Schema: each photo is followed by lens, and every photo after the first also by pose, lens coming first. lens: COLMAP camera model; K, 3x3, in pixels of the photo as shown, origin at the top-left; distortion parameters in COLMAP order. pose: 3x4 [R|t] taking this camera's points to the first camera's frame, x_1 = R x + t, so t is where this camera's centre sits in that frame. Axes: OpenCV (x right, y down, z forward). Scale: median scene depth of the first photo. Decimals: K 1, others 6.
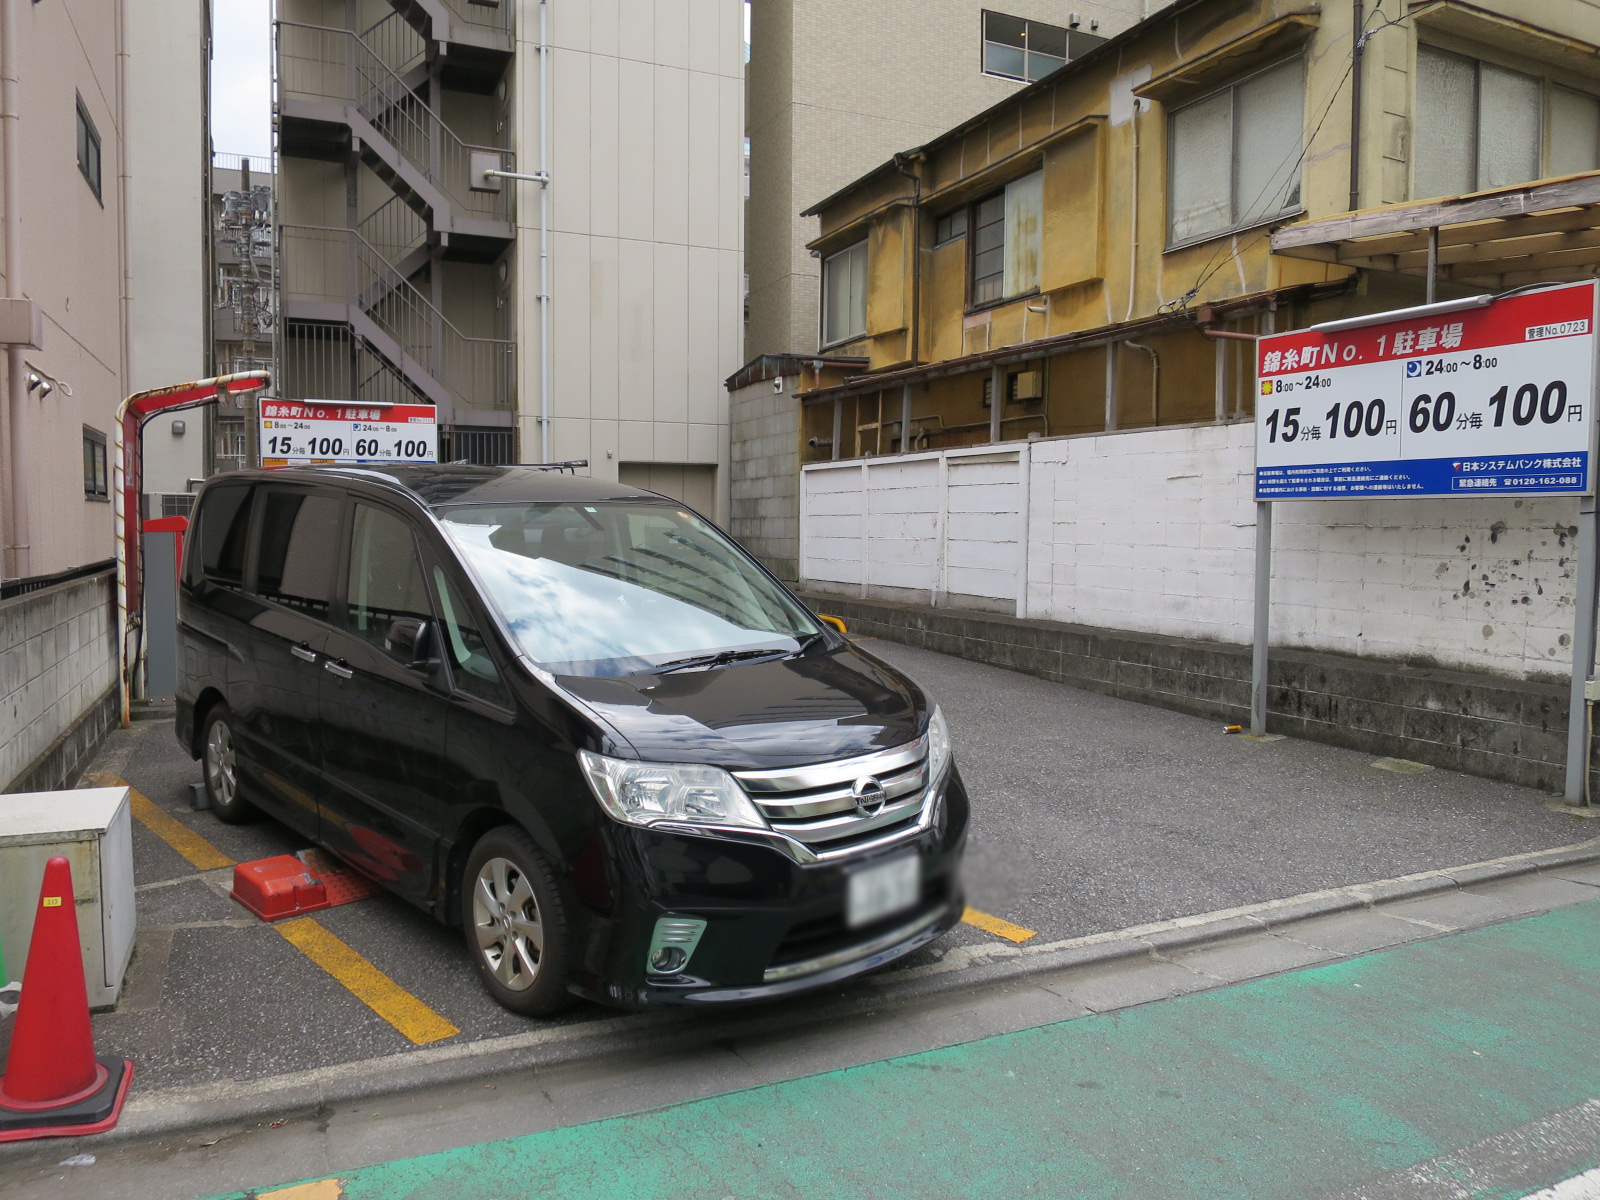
lens RADIAL K [[1125.9, 0, 800.0], [0, 1125.9, 600.0], [0, 0, 1]] dist [-0.035432, -0.000337]
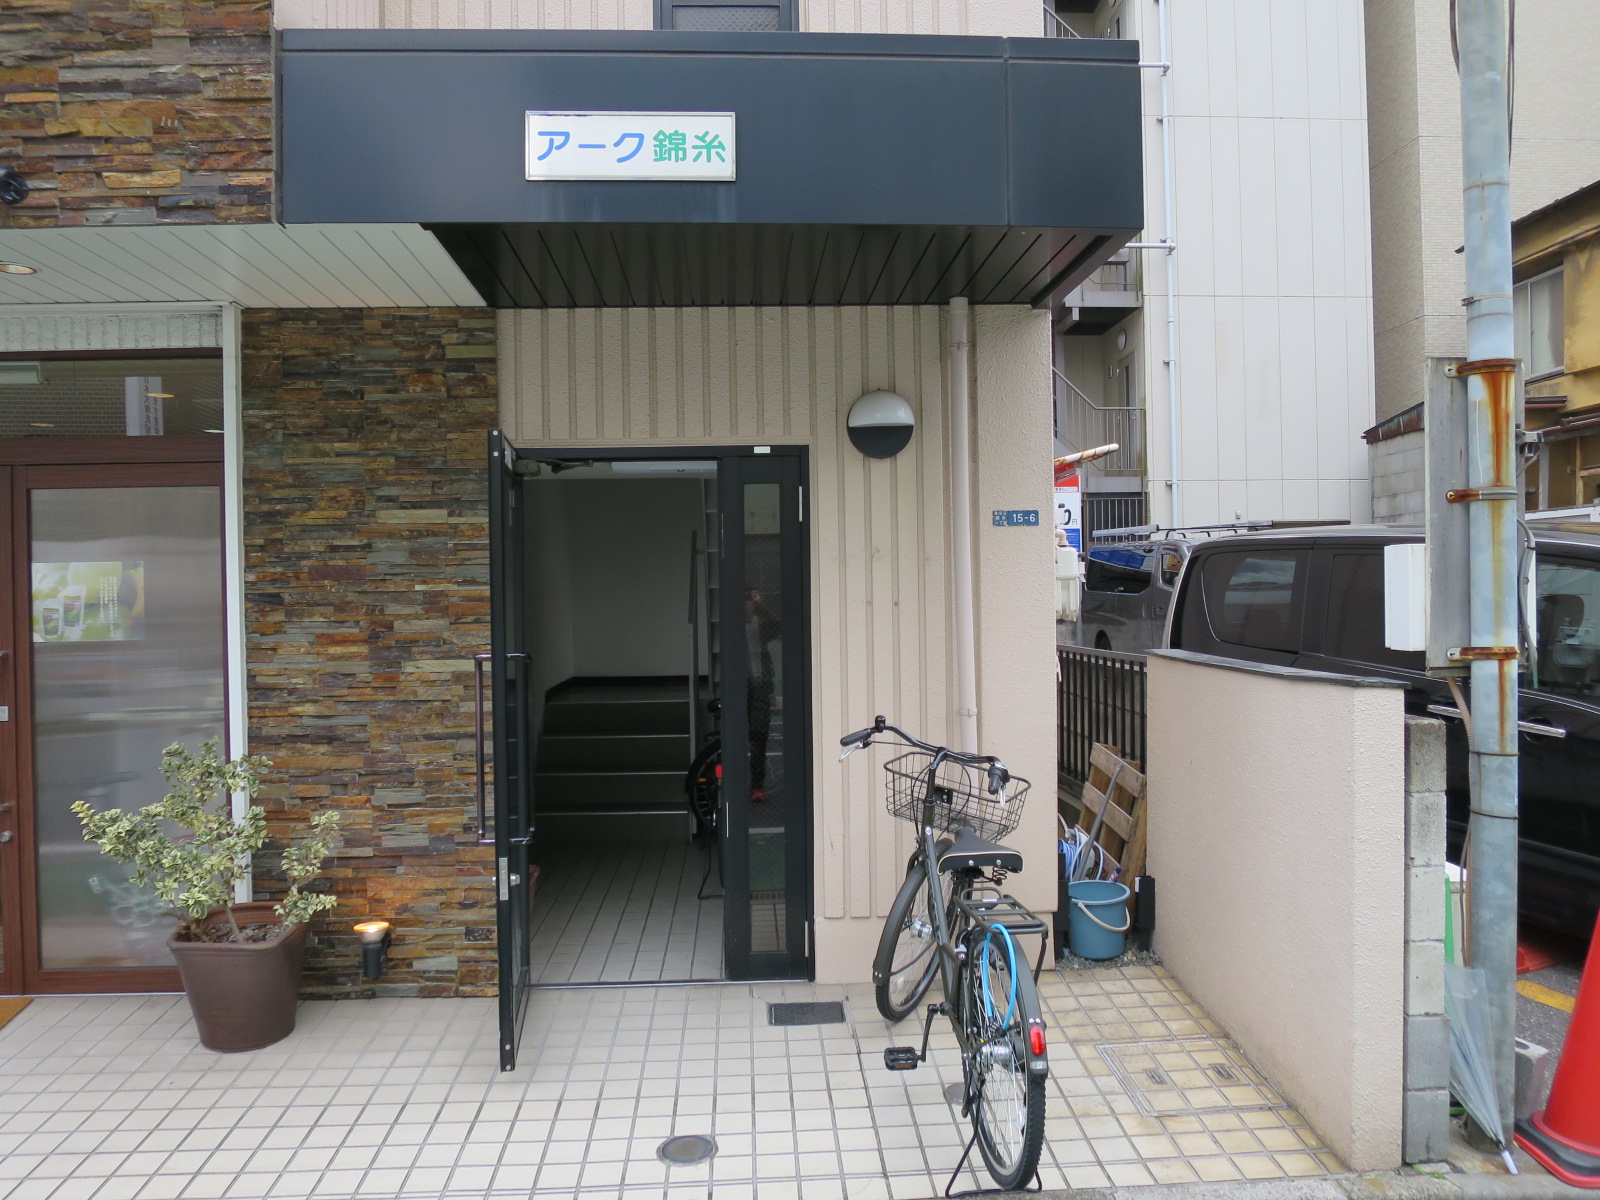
lens RADIAL K [[1125.9, 0, 800.0], [0, 1125.9, 600.0], [0, 0, 1]] dist [-0.035432, -0.000337]
pose [[0.934539, -0.019019, -0.355351, -0.189024], [-0.001838, 0.998299, -0.058265, 0.001251], [0.355855, 0.055104, 0.932915, -0.039034]]
